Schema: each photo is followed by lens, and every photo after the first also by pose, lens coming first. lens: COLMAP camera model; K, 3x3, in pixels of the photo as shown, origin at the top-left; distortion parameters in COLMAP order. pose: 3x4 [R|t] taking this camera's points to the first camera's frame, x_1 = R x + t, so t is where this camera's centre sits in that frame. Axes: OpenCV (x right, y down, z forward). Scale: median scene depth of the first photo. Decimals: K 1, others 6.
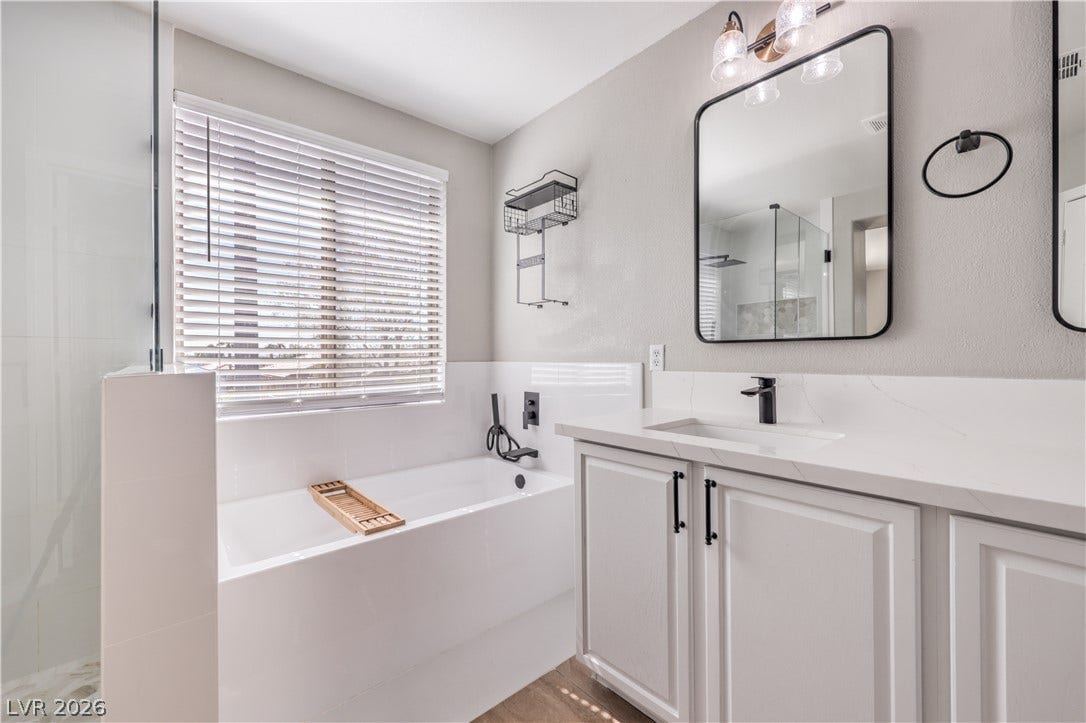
lens RADIAL K [[442.5, 0, 551.0], [0, 442.5, 360.9], [0, 0, 1]] dist [0.001412, 0.002370]
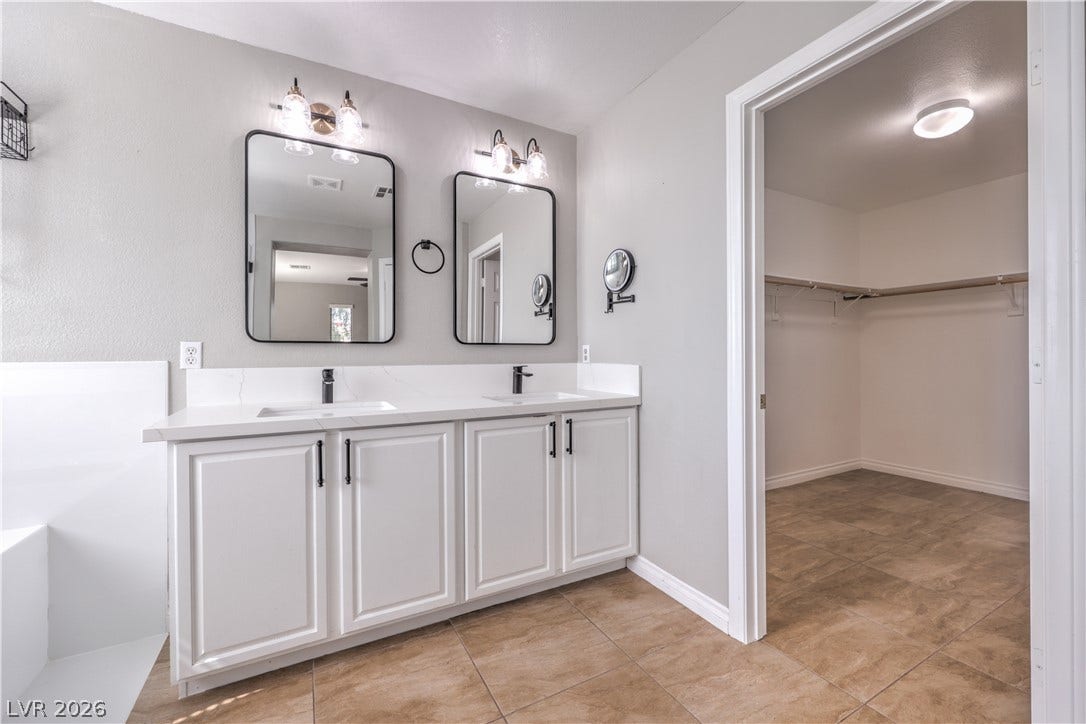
lens RADIAL K [[442.5, 0, 543.9], [0, 442.5, 356.8], [0, 0, 1]] dist [0.001412, 0.002370]
pose [[0.221695, 0.001865, 0.975114, -0.529274], [0.010593, 0.999935, -0.004321, 0.008404], [-0.975058, 0.011288, 0.221661, 0.033875]]
